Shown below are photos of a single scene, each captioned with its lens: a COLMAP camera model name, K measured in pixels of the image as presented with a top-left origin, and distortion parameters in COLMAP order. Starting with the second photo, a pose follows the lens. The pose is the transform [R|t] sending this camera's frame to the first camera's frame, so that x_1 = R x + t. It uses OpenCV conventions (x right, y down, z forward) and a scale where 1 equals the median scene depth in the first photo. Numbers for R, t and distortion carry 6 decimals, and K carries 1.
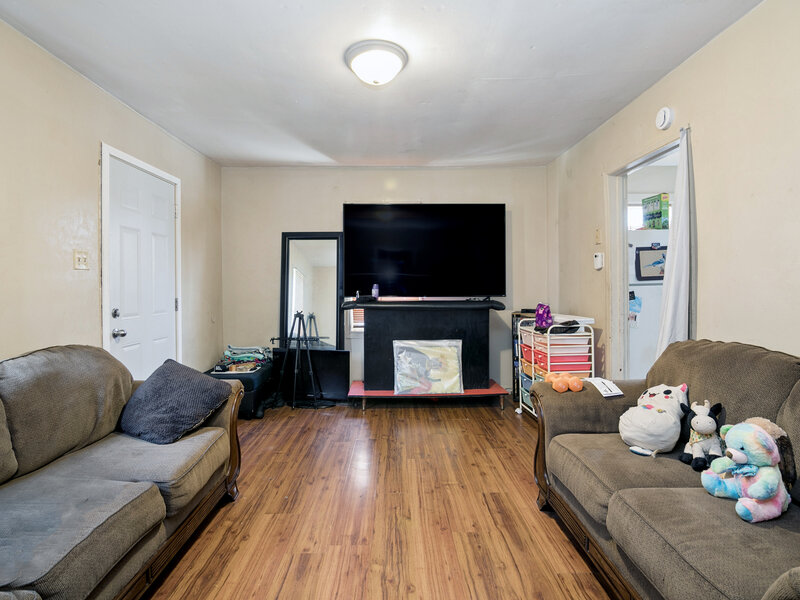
lens RADIAL K [[417.7, 0, 402.0], [0, 417.7, 292.5], [0, 0, 1]] dist [-0.013346, -0.000095]
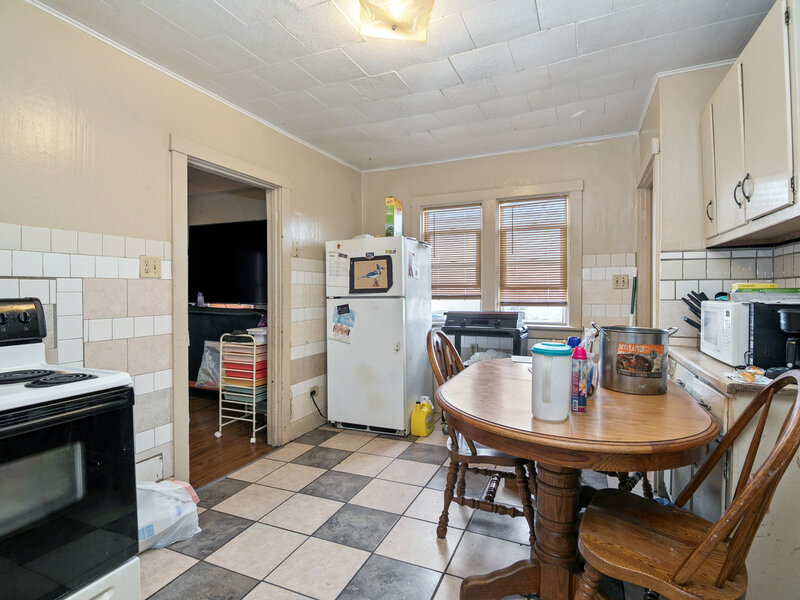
lens RADIAL K [[417.7, 0, 399.4], [0, 417.7, 295.9], [0, 0, 1]] dist [-0.013346, -0.000095]
pose [[0.905564, 0.017049, -0.423867, 1.069746], [-0.017039, 0.999848, 0.003814, -0.027714], [0.423868, 0.003769, 0.905716, 0.187516]]
